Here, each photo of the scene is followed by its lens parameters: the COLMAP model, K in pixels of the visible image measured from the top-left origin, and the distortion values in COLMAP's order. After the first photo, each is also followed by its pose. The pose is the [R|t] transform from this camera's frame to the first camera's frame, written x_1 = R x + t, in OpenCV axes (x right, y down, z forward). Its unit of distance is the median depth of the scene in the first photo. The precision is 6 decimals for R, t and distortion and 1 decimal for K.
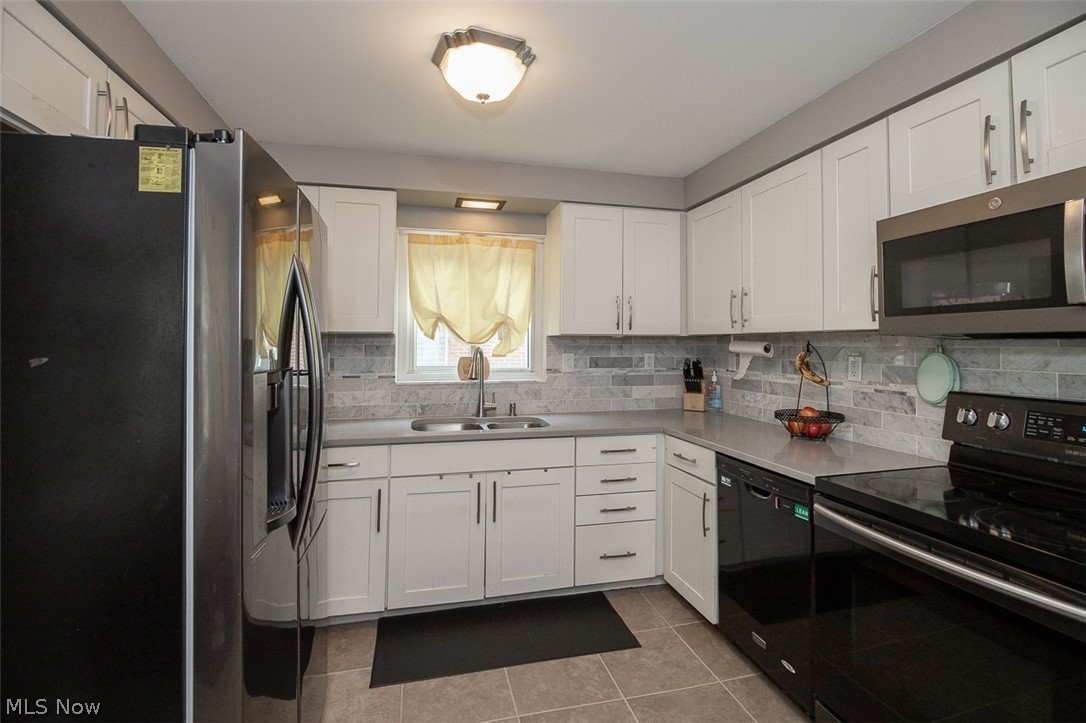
lens RADIAL K [[494.8, 0, 532.3], [0, 494.8, 333.1], [0, 0, 1]] dist [-0.013089, 0.002878]
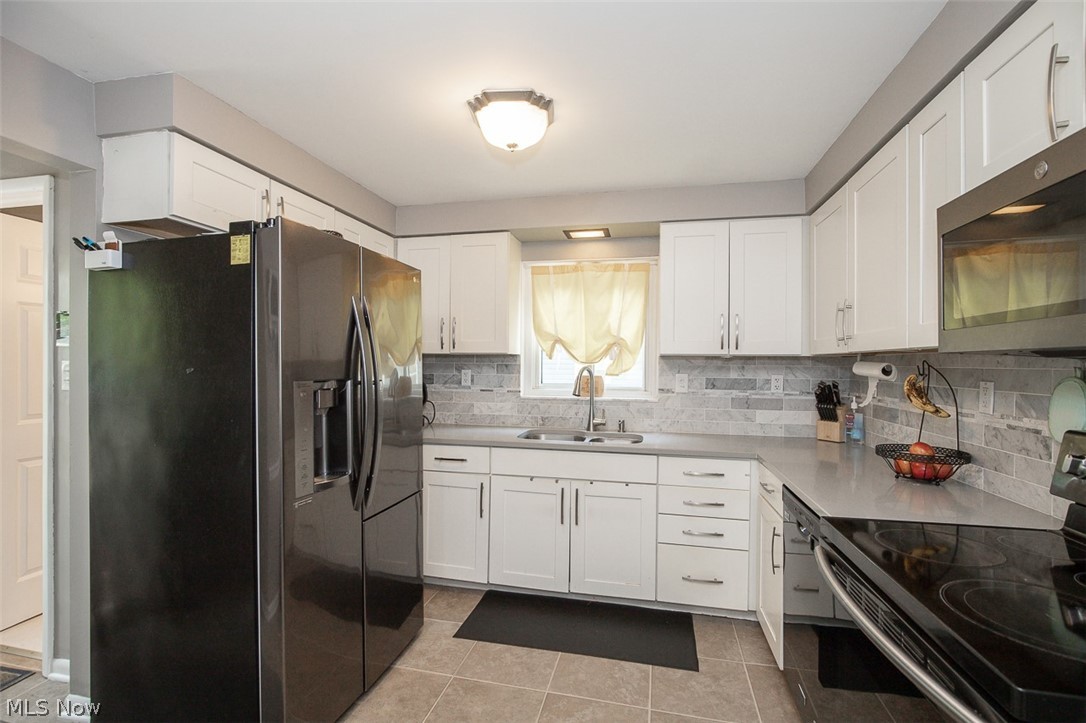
lens RADIAL K [[494.8, 0, 586.9], [0, 494.8, 367.1], [0, 0, 1]] dist [-0.013089, 0.002878]
pose [[0.898528, 0.007685, -0.438849, 0.401267], [0.002930, 0.999719, 0.023505, 0.004540], [0.438907, -0.022406, 0.898253, 0.028573]]
